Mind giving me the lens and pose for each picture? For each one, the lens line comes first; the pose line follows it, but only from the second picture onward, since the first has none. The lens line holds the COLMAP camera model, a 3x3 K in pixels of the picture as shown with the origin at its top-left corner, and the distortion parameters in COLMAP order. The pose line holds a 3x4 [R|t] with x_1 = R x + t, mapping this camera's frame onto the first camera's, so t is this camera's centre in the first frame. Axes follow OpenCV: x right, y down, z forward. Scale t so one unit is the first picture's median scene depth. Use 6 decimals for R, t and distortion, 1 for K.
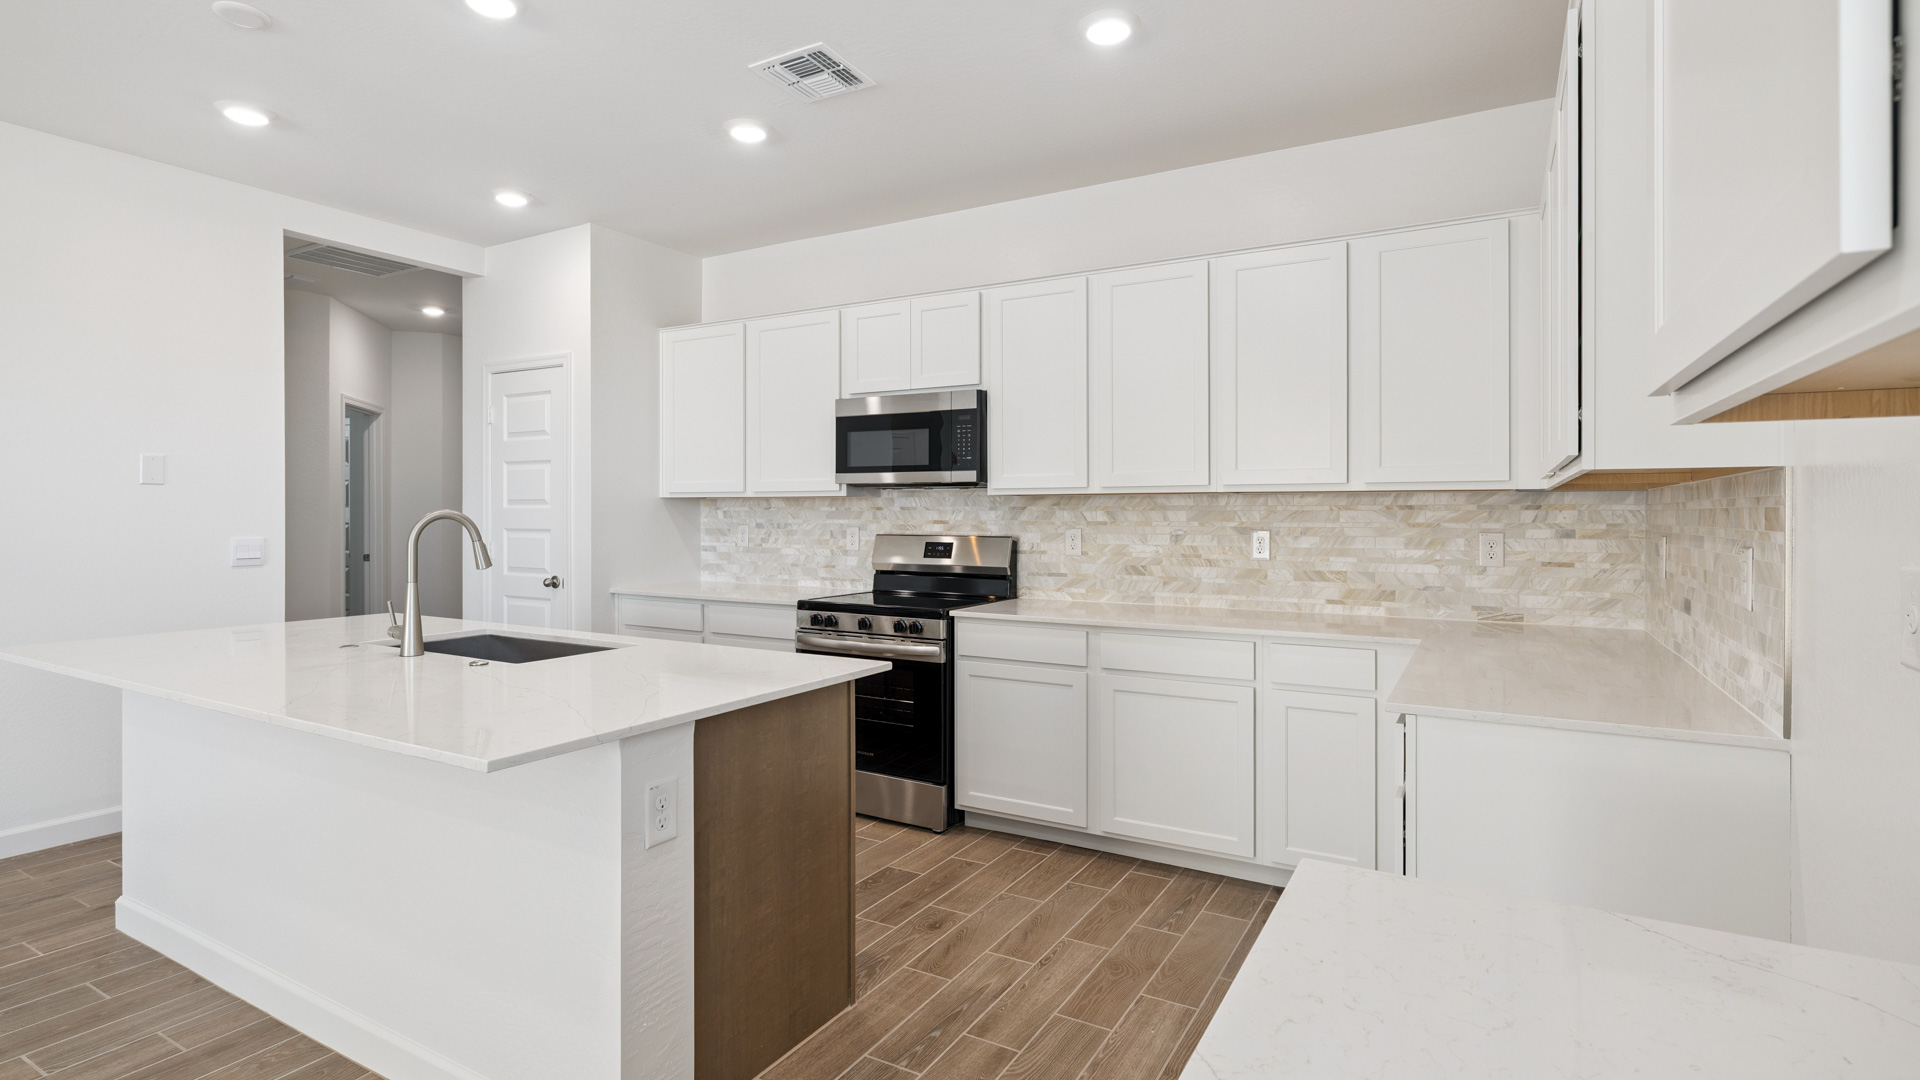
lens RADIAL K [[933.9, 0, 962.9], [0, 933.9, 521.2], [0, 0, 1]] dist [-0.004500, -0.000249]
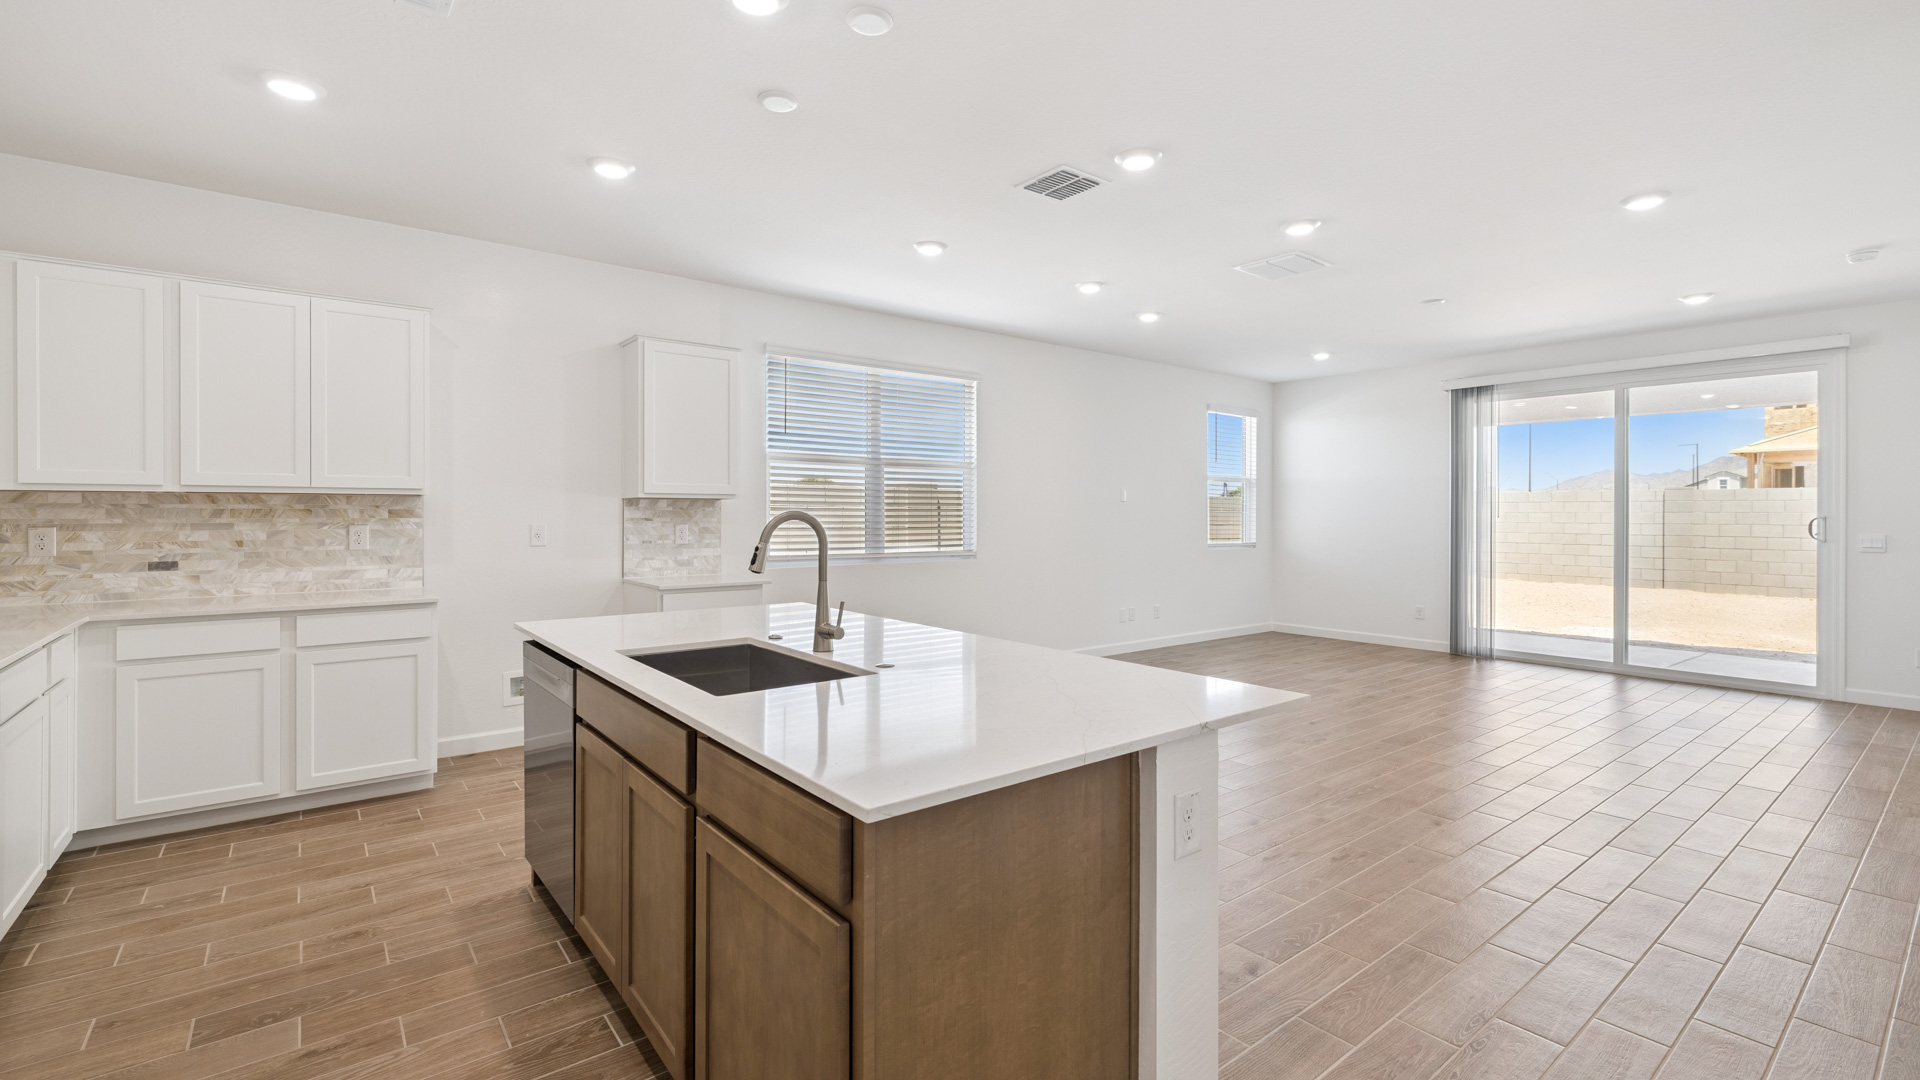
lens RADIAL K [[827.6, 0, 961.9], [0, 827.6, 523.8], [0, 0, 1]] dist [-0.000975, -0.000098]
pose [[-0.929343, -0.013404, 0.368974, -0.881542], [-0.003921, 0.999643, 0.026439, -0.018366], [-0.369197, 0.023124, -0.929064, 1.476909]]
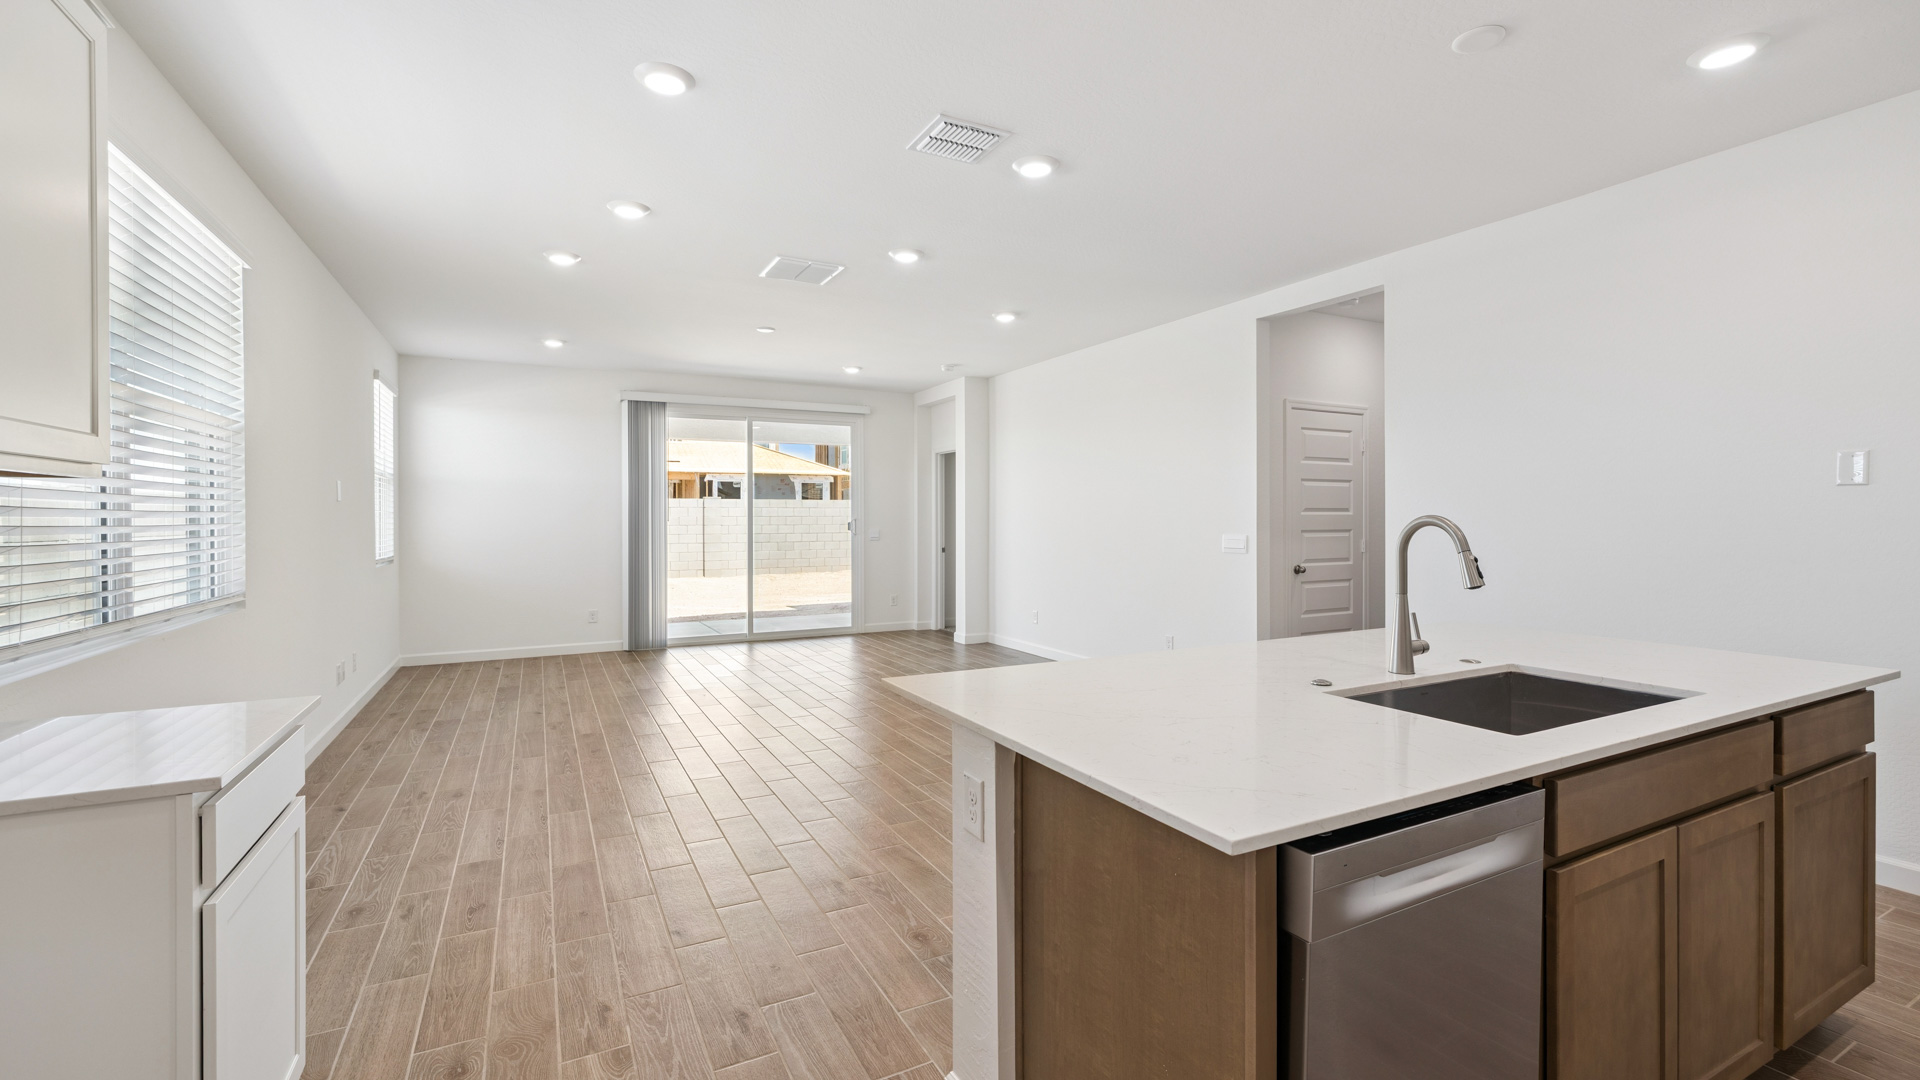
lens RADIAL K [[798.8, 0, 955.3], [0, 798.8, 534.5], [0, 0, 1]] dist [-0.003905, -0.000091]
pose [[-0.526973, 0.013017, -0.849782, 0.273343], [-0.010398, 0.999709, 0.021762, -0.002312], [0.849819, 0.020304, -0.526684, 0.833912]]
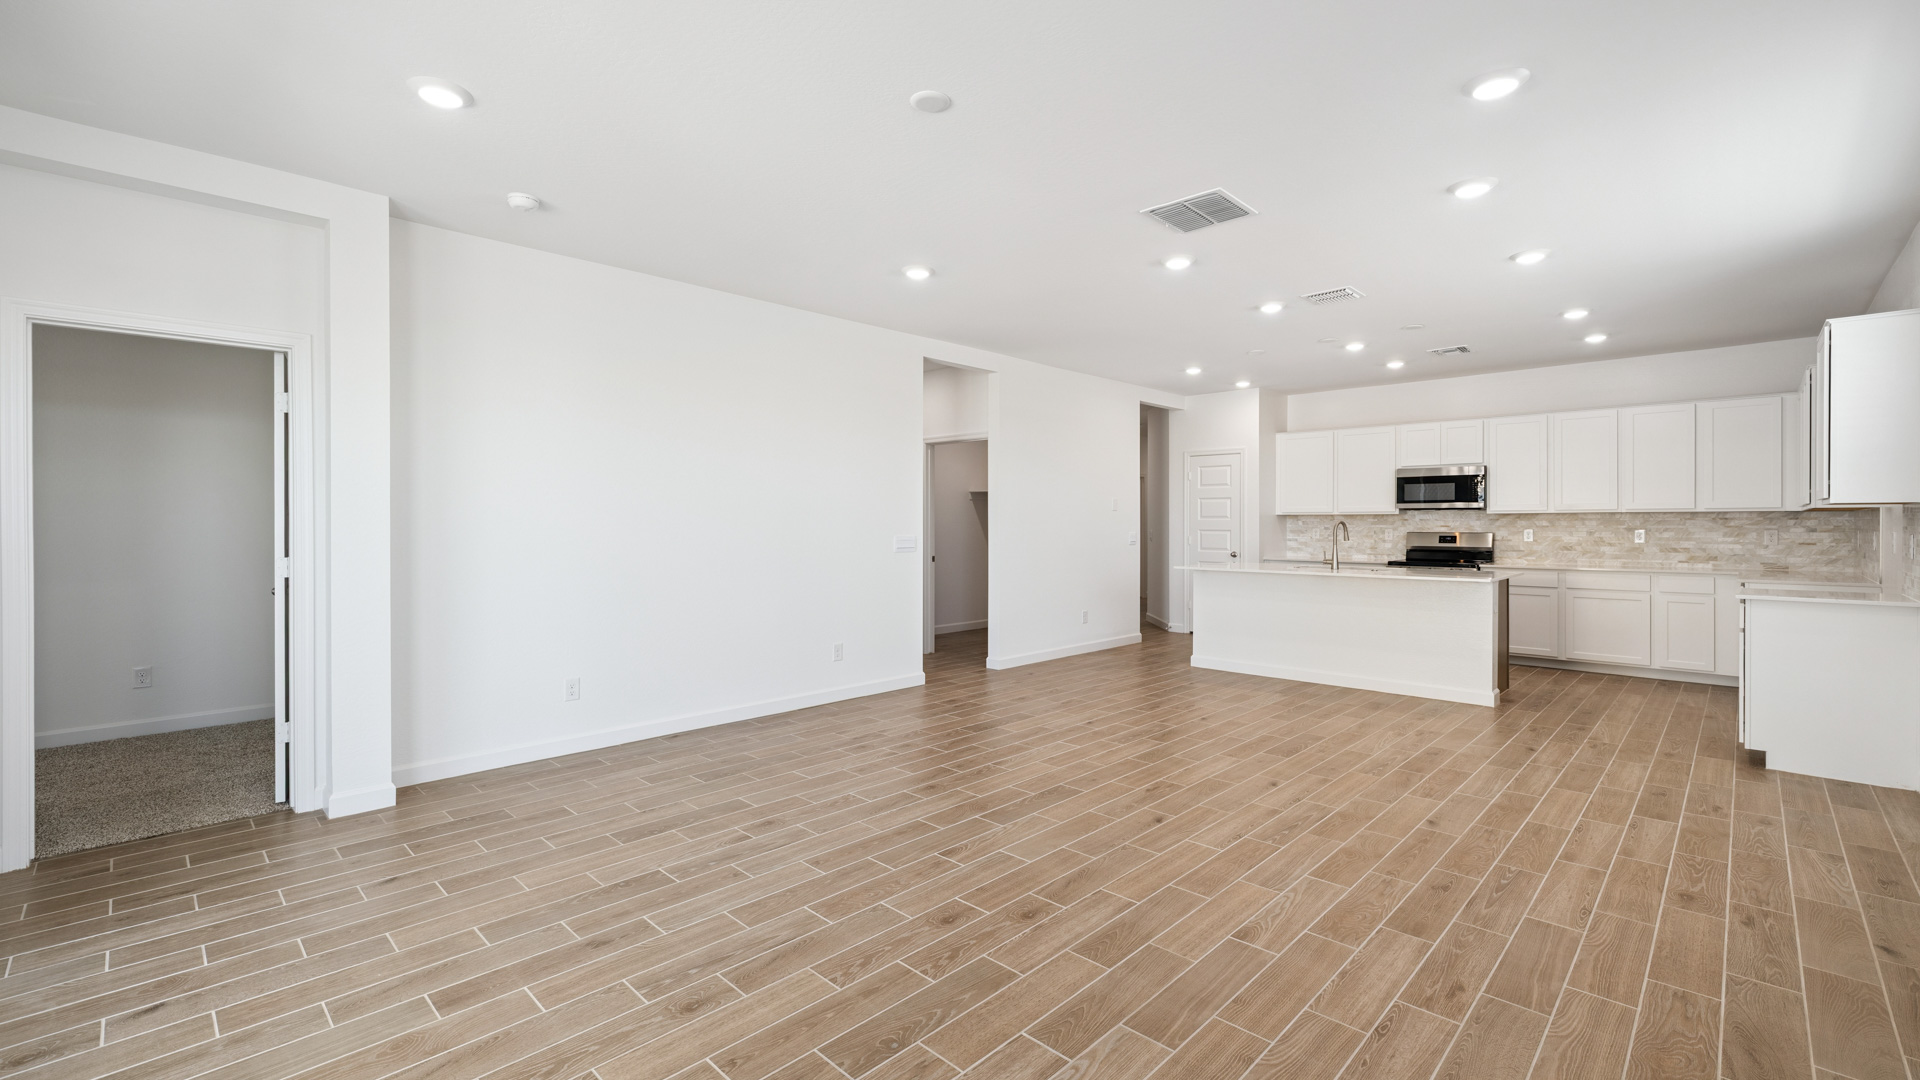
lens RADIAL K [[798.8, 0, 954.1], [0, 798.8, 528.9], [0, 0, 1]] dist [-0.003905, -0.000091]
pose [[0.968389, 0.002989, -0.249428, -0.772353], [-0.004282, 0.999980, -0.004645, 0.023833], [0.249409, 0.005566, 0.968382, -1.207522]]
